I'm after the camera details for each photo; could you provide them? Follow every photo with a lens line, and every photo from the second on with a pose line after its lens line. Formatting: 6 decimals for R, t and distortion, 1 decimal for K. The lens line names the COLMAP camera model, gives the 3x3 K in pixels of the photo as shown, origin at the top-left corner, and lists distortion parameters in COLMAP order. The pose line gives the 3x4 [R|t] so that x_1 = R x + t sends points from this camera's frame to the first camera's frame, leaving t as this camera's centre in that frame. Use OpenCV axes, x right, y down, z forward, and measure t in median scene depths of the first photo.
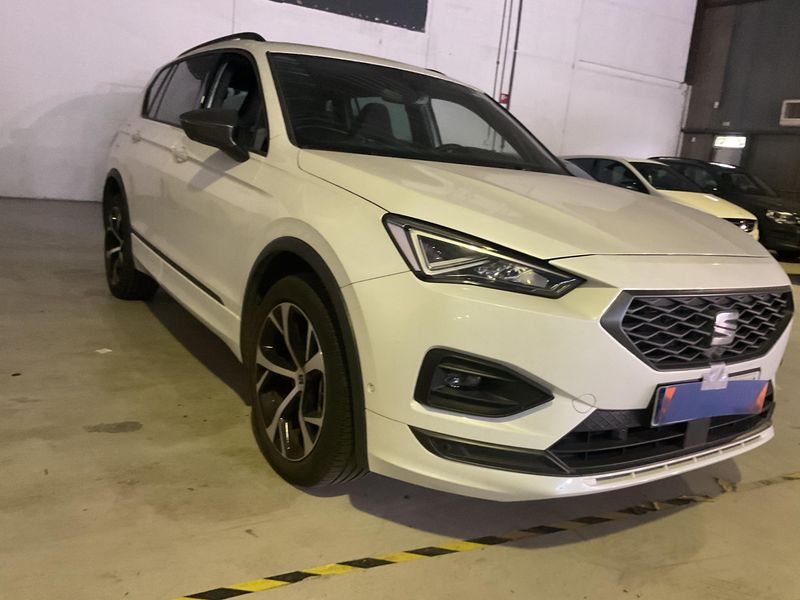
lens RADIAL K [[661.1, 0, 400.0], [0, 661.1, 300.0], [0, 0, 1]] dist [0.055521, -0.099708]
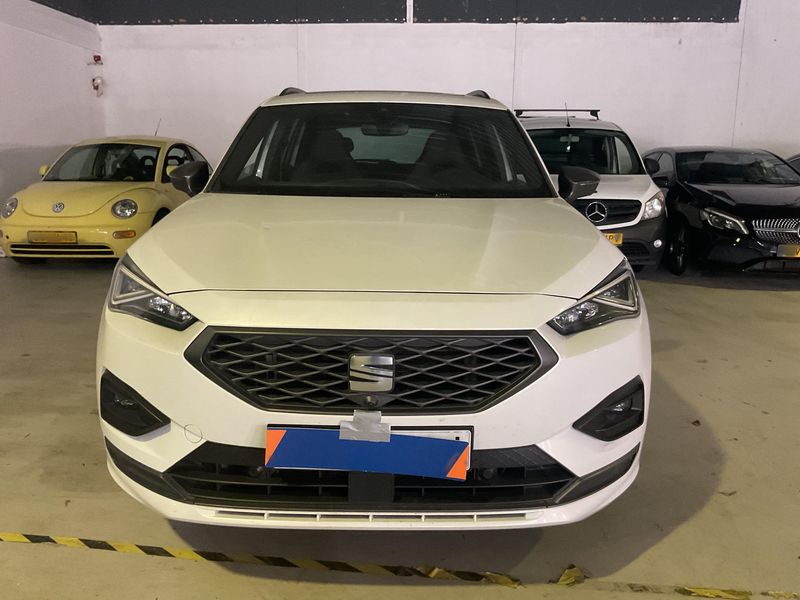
lens RADIAL K [[661.1, 0, 400.0], [0, 661.1, 300.0], [0, 0, 1]] dist [0.055521, -0.099708]
pose [[0.835537, 0.026262, -0.548806, 0.989057], [-0.041470, 0.999022, -0.015331, -0.043166], [0.547867, 0.035569, 0.835809, 0.272810]]
